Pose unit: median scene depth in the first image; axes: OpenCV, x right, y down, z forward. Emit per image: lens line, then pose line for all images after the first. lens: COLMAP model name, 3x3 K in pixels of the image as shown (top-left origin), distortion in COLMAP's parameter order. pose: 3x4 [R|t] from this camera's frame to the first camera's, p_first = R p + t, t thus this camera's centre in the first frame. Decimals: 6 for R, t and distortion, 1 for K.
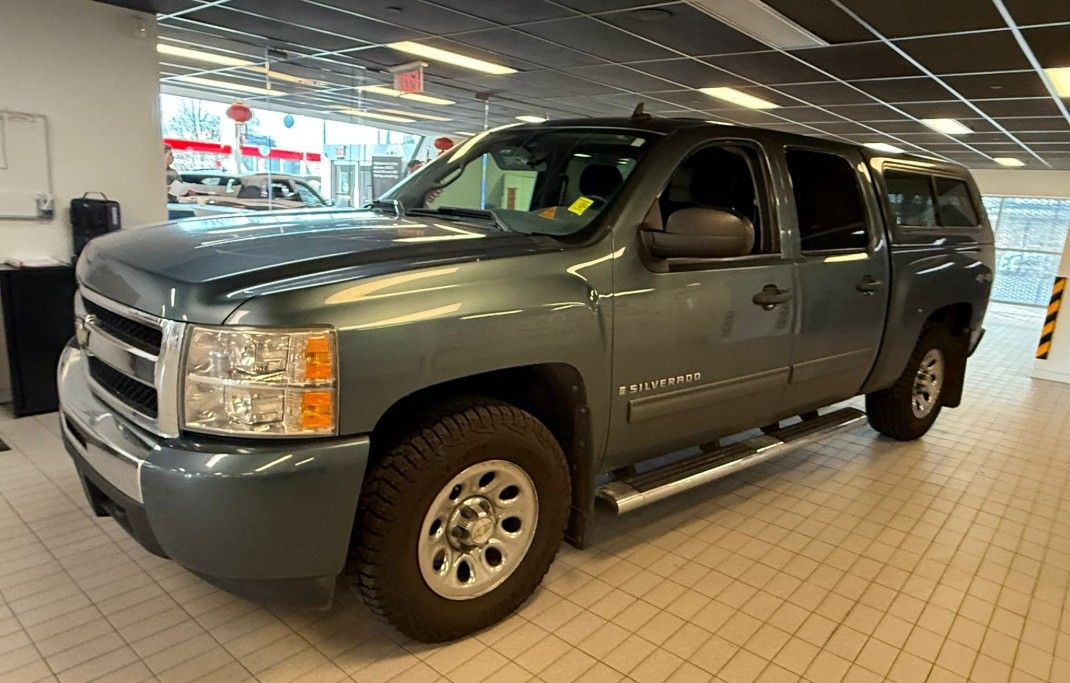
lens RADIAL K [[692.0, 0, 519.1], [0, 692.0, 363.6], [0, 0, 1]] dist [0.001737, -0.000249]
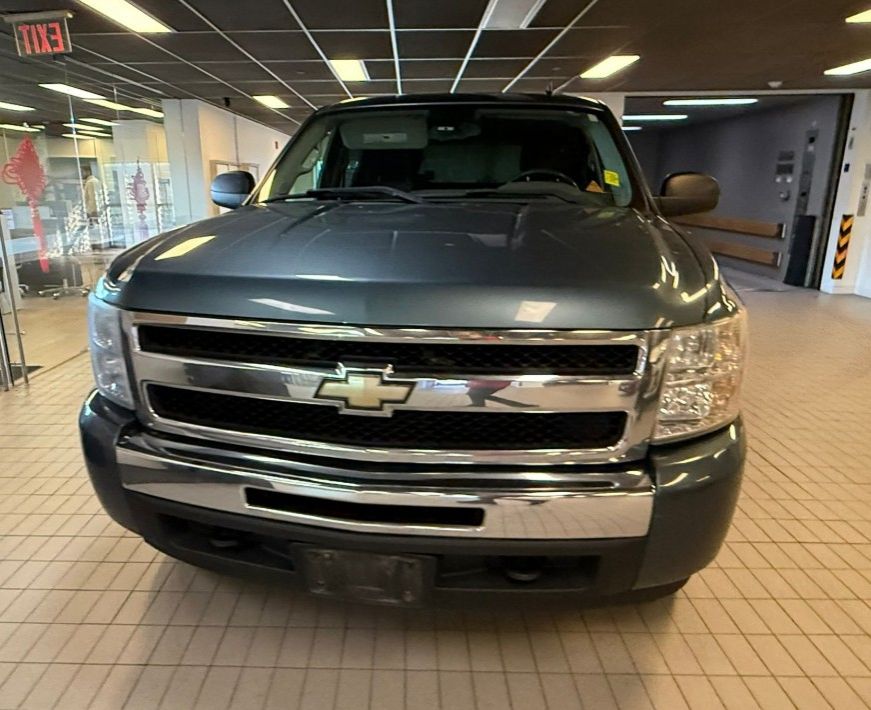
lens RADIAL K [[691.5, 0, 390.9], [0, 691.5, 408.9], [0, 0, 1]] dist [-0.003439, 0.004712]
pose [[0.769595, -0.257368, 0.584367, -0.834864], [0.200077, 0.966282, 0.162075, -0.112094], [-0.606376, -0.007814, 0.795139, 0.309405]]
